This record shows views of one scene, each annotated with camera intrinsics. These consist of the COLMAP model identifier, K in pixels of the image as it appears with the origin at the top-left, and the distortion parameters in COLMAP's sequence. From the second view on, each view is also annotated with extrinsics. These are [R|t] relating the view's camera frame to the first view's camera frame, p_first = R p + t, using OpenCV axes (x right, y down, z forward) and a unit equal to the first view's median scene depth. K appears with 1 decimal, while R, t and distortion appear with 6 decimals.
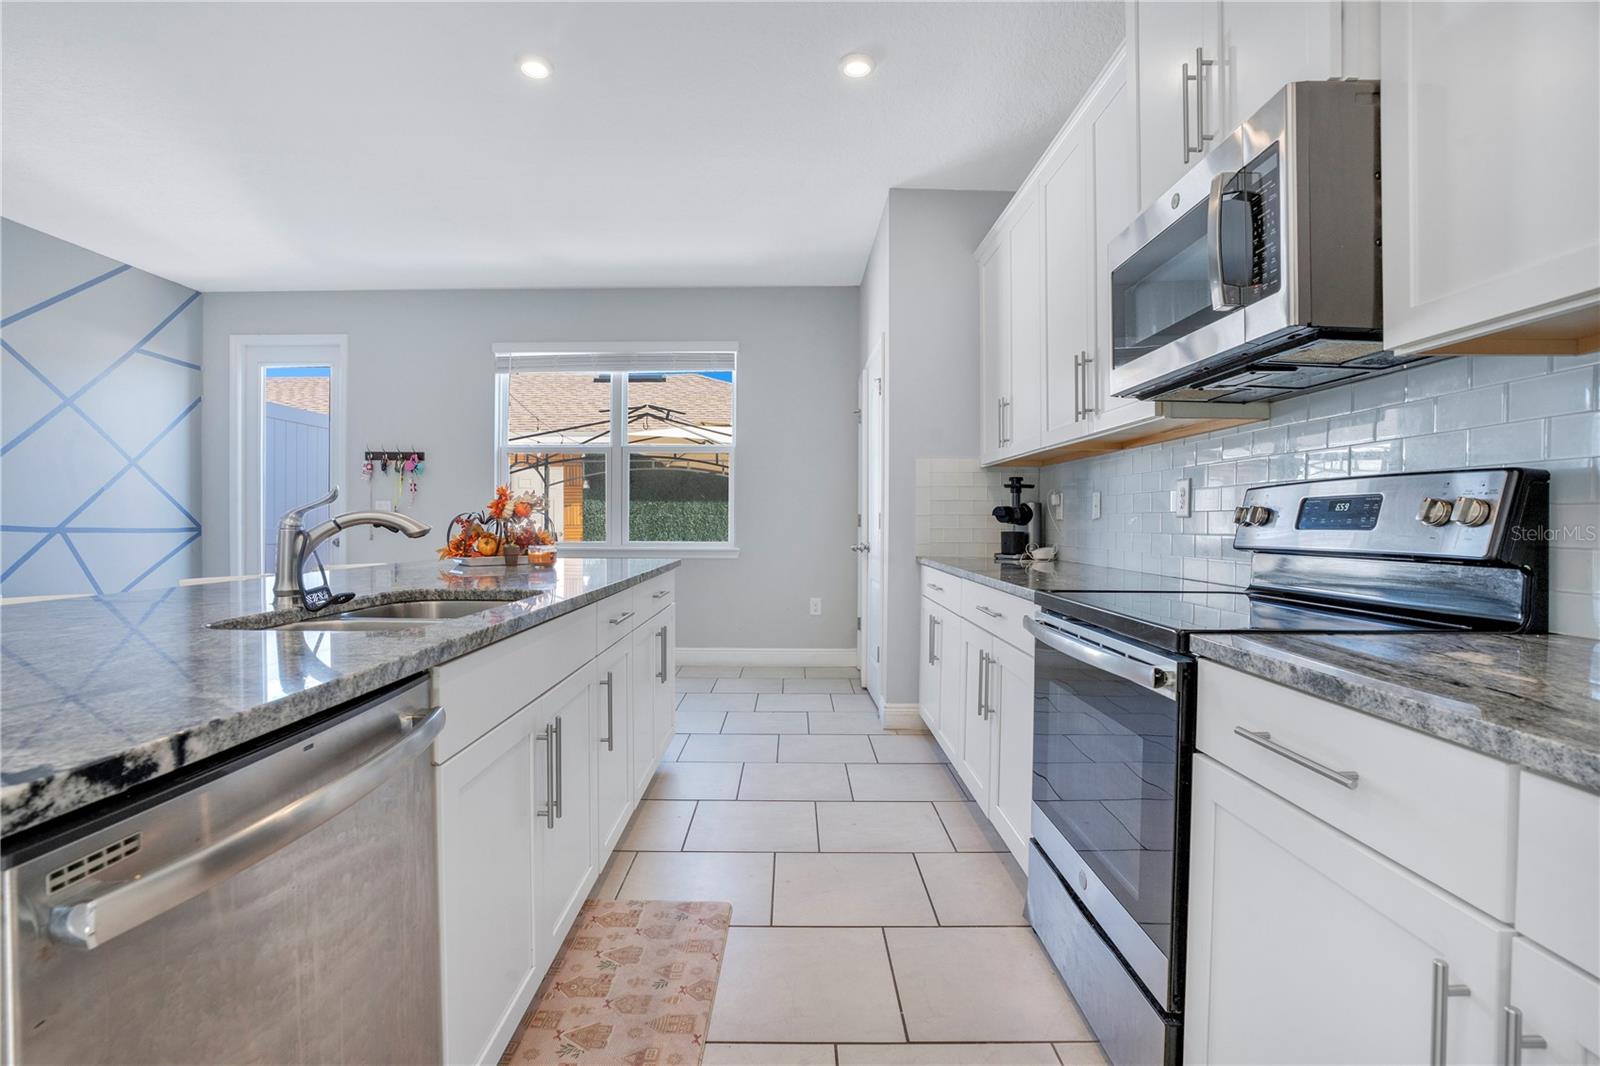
lens RADIAL K [[751.2, 0, 810.8], [0, 751.2, 519.2], [0, 0, 1]] dist [-0.058843, 0.018320]
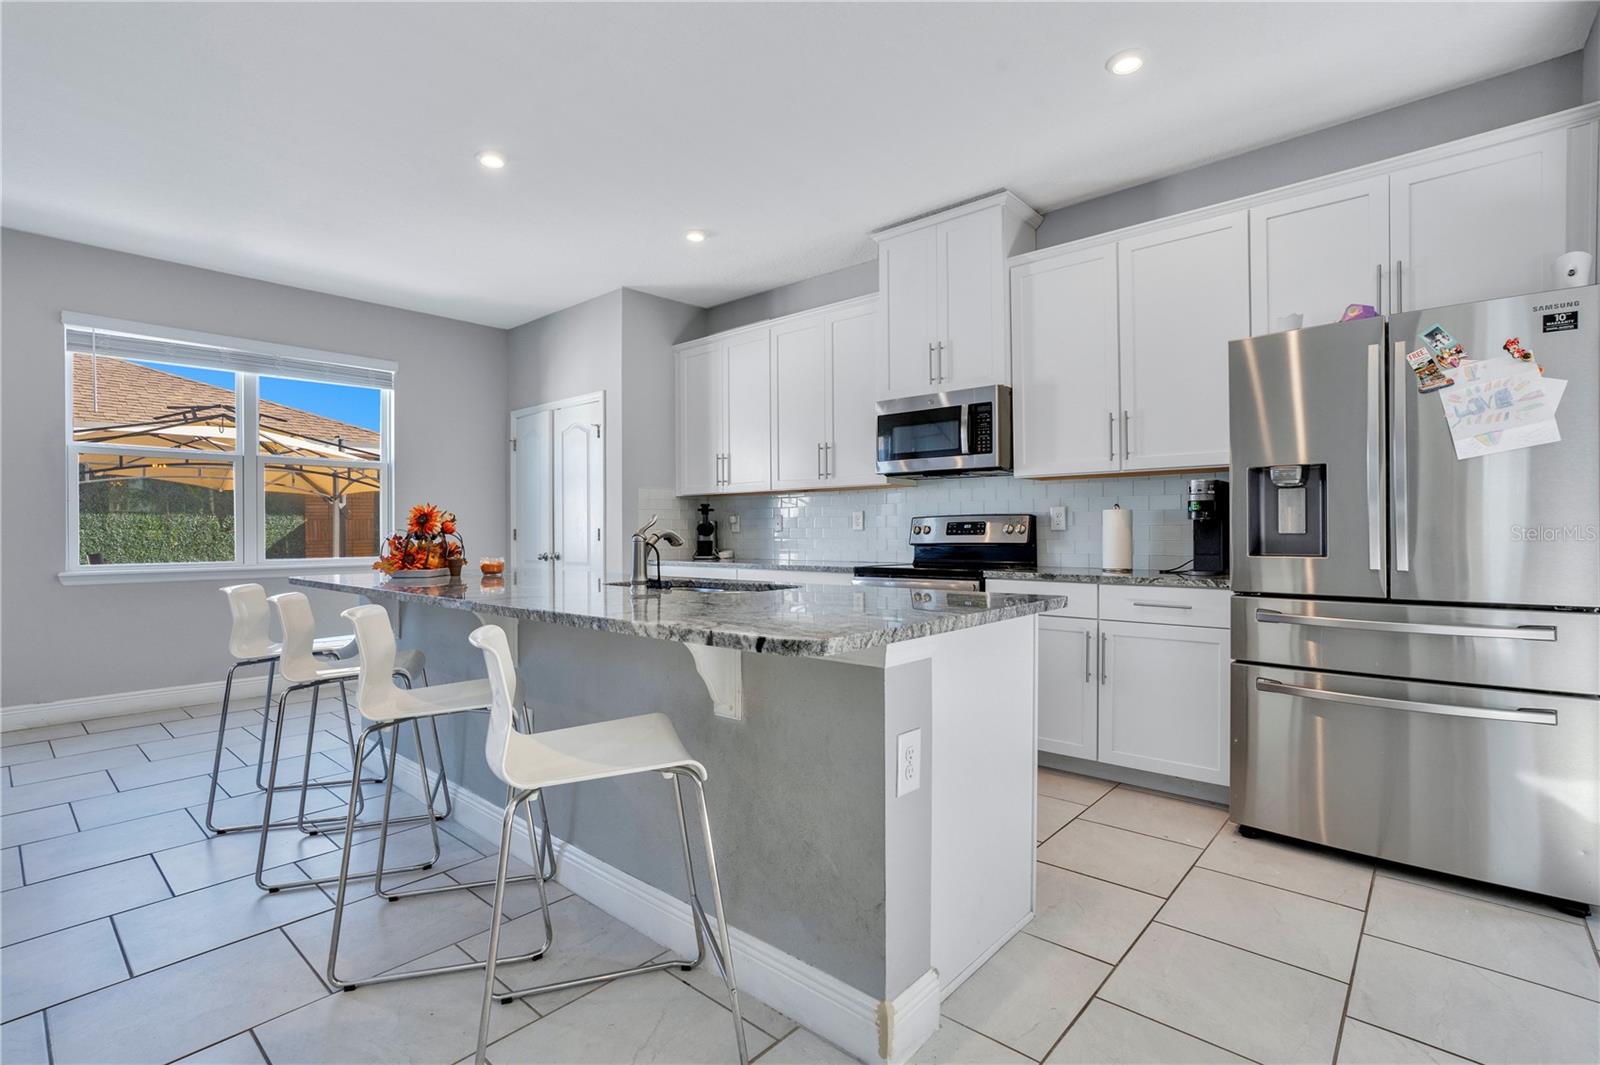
lens RADIAL K [[751.2, 0, 793.3], [0, 751.2, 528.7], [0, 0, 1]] dist [-0.058843, 0.018320]
pose [[0.686027, -0.004890, 0.727560, -0.933067], [0.006738, 0.999977, 0.000368, -0.008124], [-0.727545, 0.004649, 0.686044, -0.205311]]
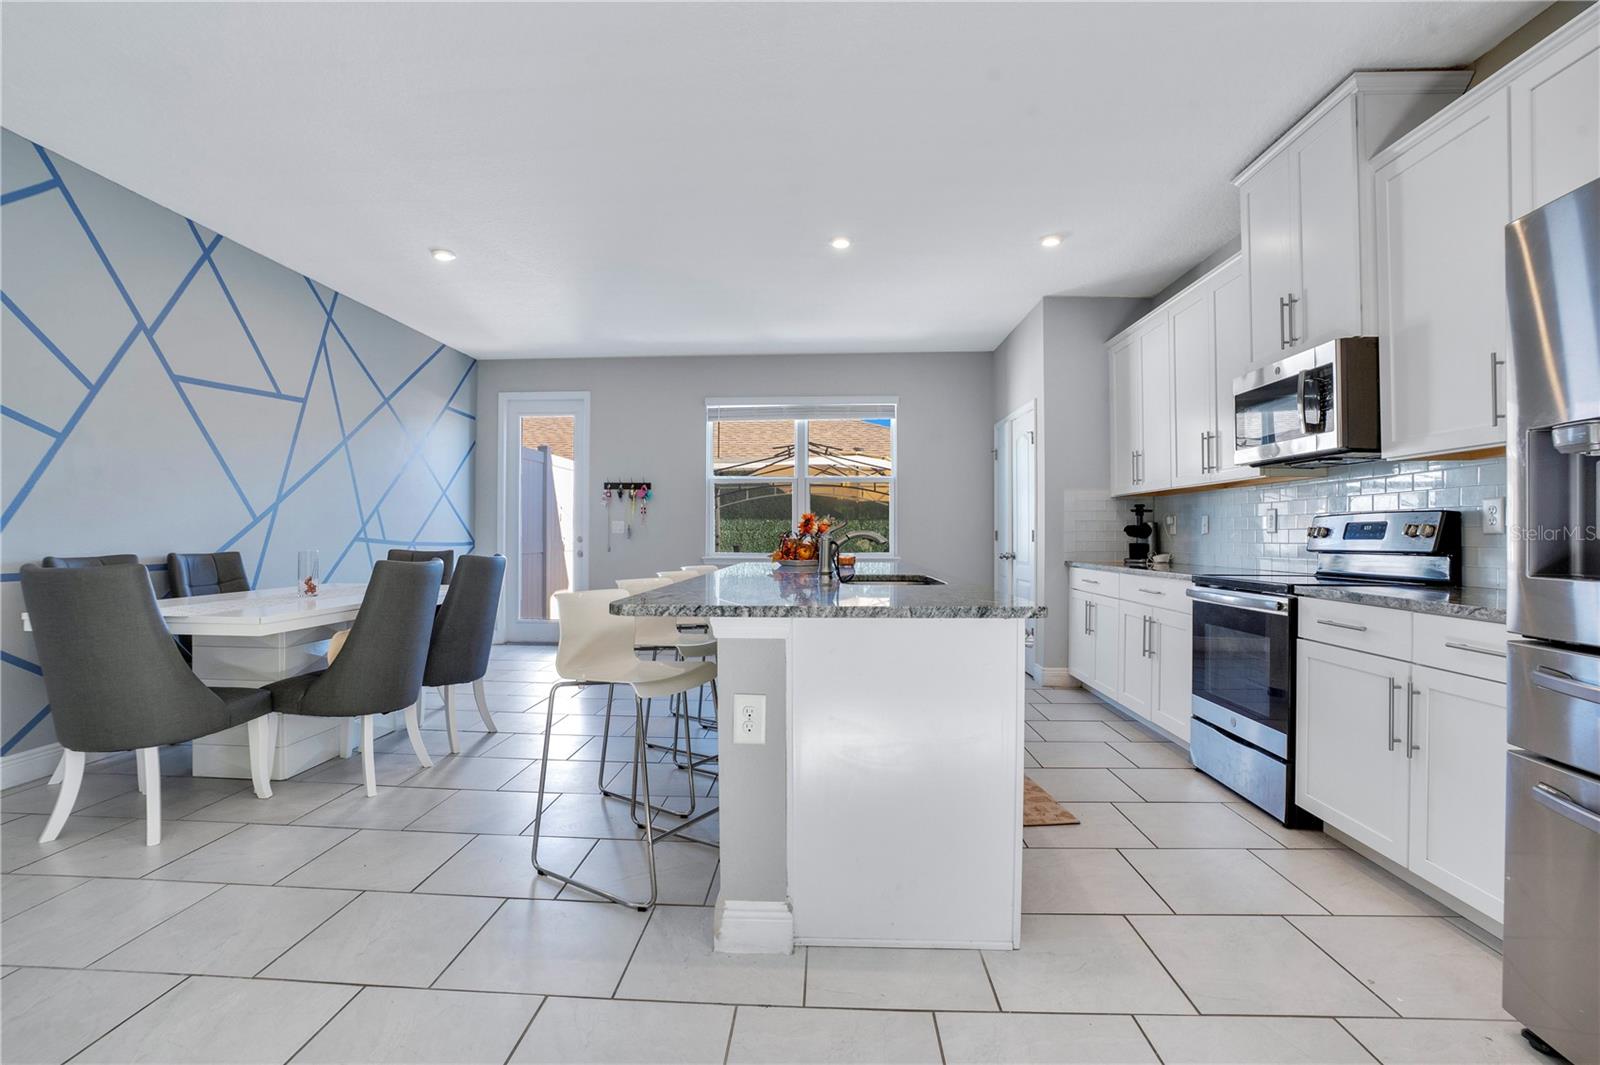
lens RADIAL K [[751.2, 0, 807.4], [0, 751.2, 518.8], [0, 0, 1]] dist [-0.058843, 0.018320]
pose [[0.998580, -0.003450, -0.053164, -0.369990], [0.002367, 0.999789, -0.020414, -0.002613], [0.053223, 0.020259, 0.998377, -0.573574]]
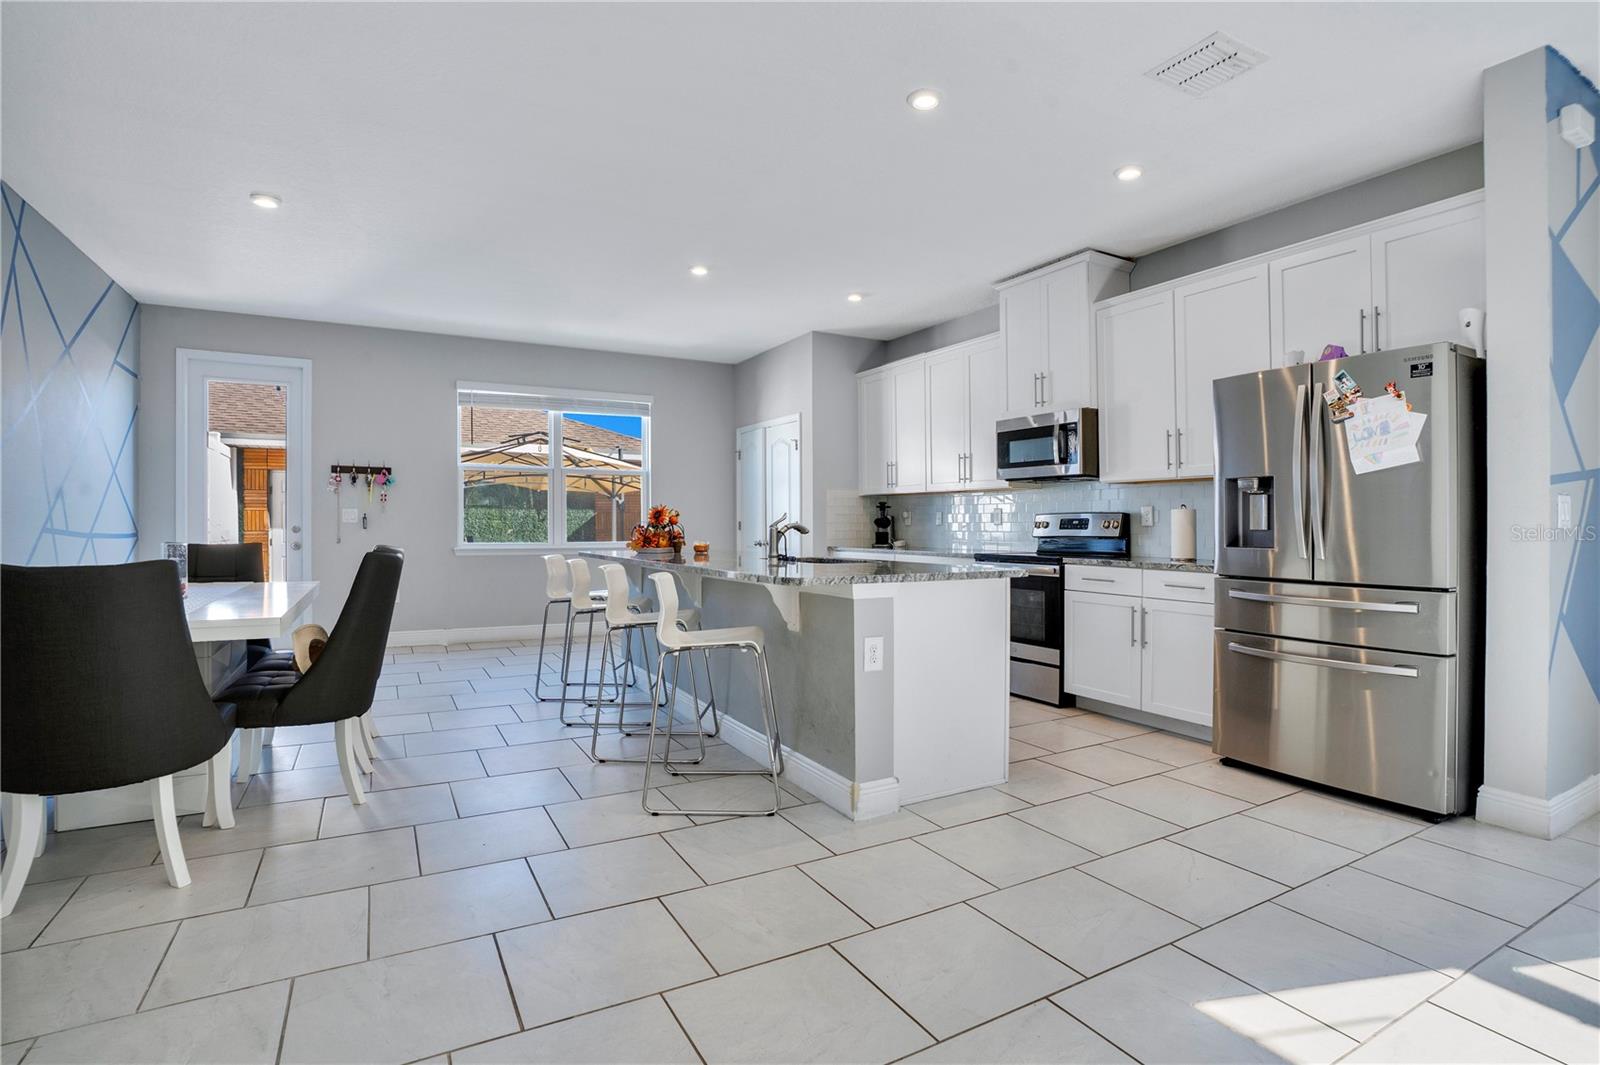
lens RADIAL K [[751.2, 0, 812.1], [0, 751.2, 522.3], [0, 0, 1]] dist [-0.058843, 0.018320]
pose [[0.874170, -0.000410, 0.485620, -1.029906], [-0.000430, 0.999999, 0.001620, -0.012308], [-0.485620, -0.001625, 0.874168, -0.706801]]
